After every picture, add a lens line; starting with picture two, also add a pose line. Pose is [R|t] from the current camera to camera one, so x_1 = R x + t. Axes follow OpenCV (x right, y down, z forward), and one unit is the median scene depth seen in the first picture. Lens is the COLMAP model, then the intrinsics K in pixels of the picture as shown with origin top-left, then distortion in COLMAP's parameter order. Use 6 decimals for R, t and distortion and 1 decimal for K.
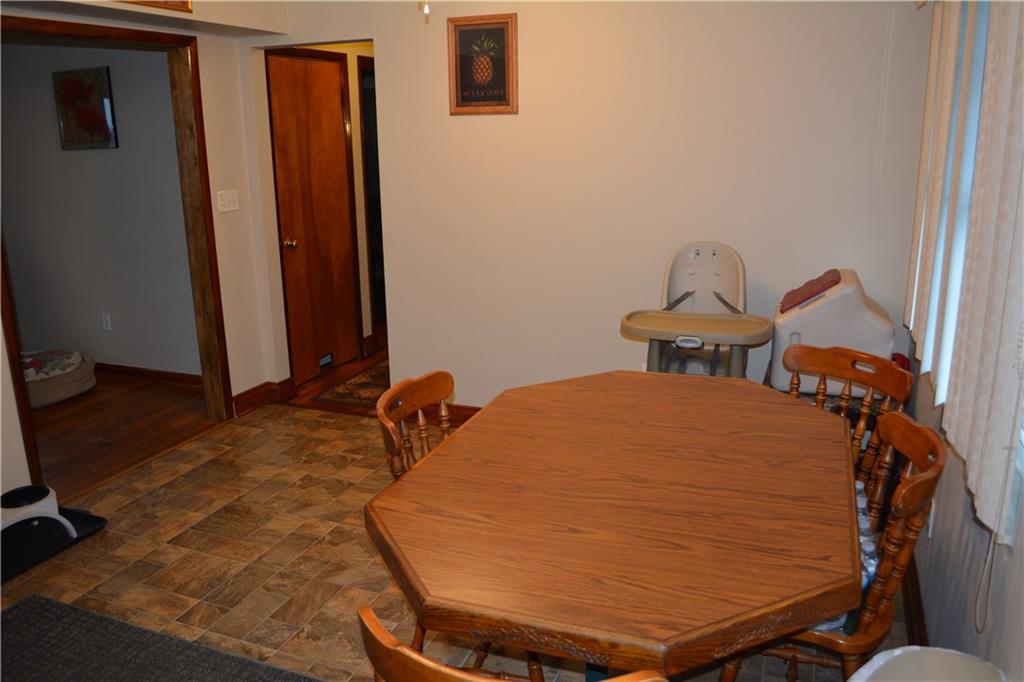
lens RADIAL K [[806.4, 0, 507.5], [0, 806.4, 338.1], [0, 0, 1]] dist [-0.082375, 0.015791]
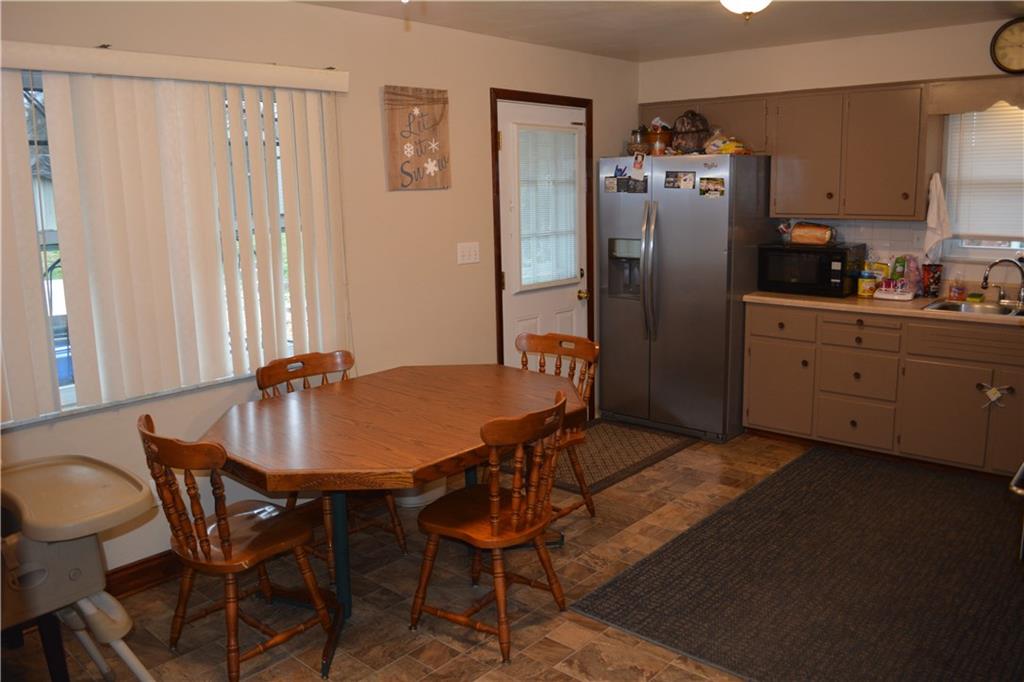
lens RADIAL K [[806.4, 0, 515.3], [0, 806.4, 337.2], [0, 0, 1]] dist [-0.082375, 0.015791]
pose [[-0.942018, -0.023656, 0.334728, -0.274594], [0.121175, 0.906222, 0.405067, -0.283560], [-0.312920, 0.422141, -0.850810, 1.111248]]
